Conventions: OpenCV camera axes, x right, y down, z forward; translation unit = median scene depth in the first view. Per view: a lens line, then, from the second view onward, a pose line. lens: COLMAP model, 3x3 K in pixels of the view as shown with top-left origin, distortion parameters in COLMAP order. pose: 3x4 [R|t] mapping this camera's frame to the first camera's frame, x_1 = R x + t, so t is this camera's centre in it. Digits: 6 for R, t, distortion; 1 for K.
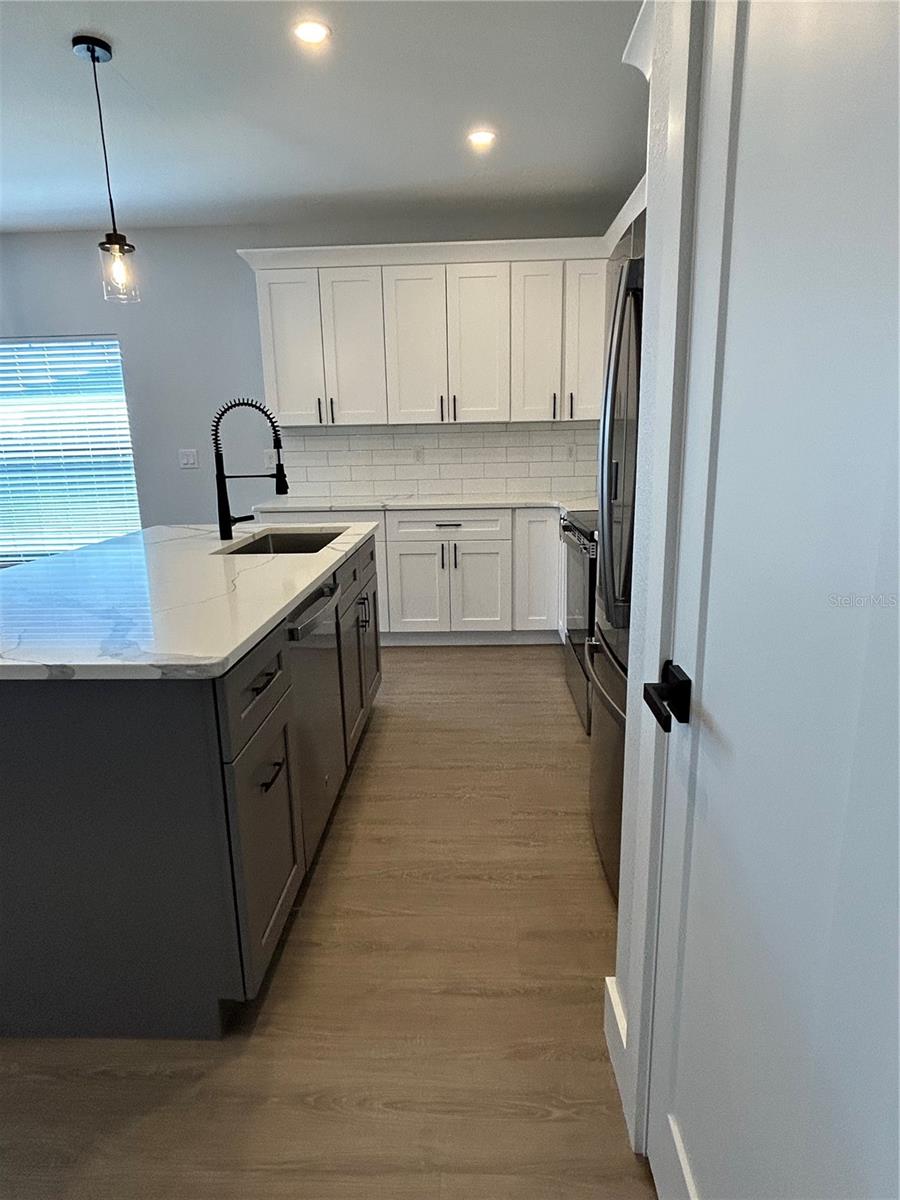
lens RADIAL K [[694.0, 0, 450.0], [0, 694.0, 600.0], [0, 0, 1]] dist [-0.007475, 0.005473]
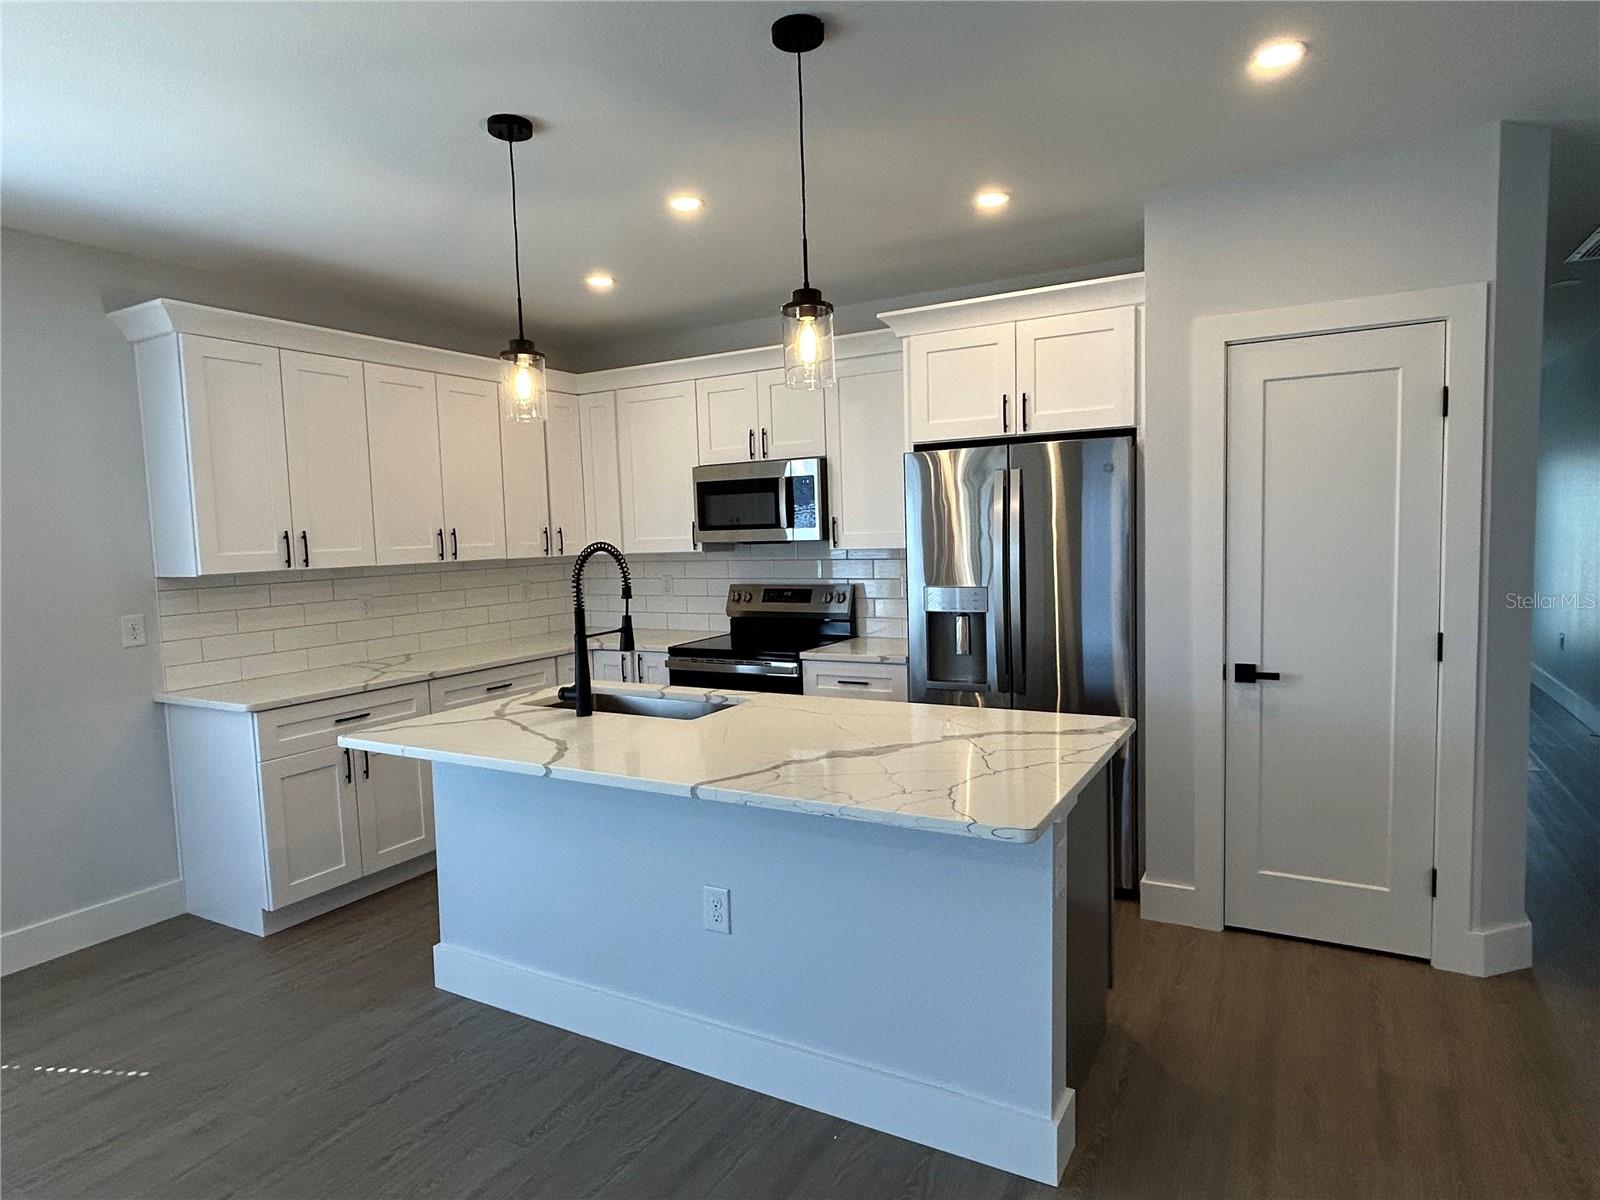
lens RADIAL K [[925.3, 0, 800.0], [0, 925.3, 600.0], [0, 0, 1]] dist [-0.007475, 0.005473]
pose [[0.456689, -0.061661, 0.887487, -0.779539], [0.228256, 0.972322, -0.049902, -0.073319], [-0.859845, 0.225364, 0.458123, 0.194469]]
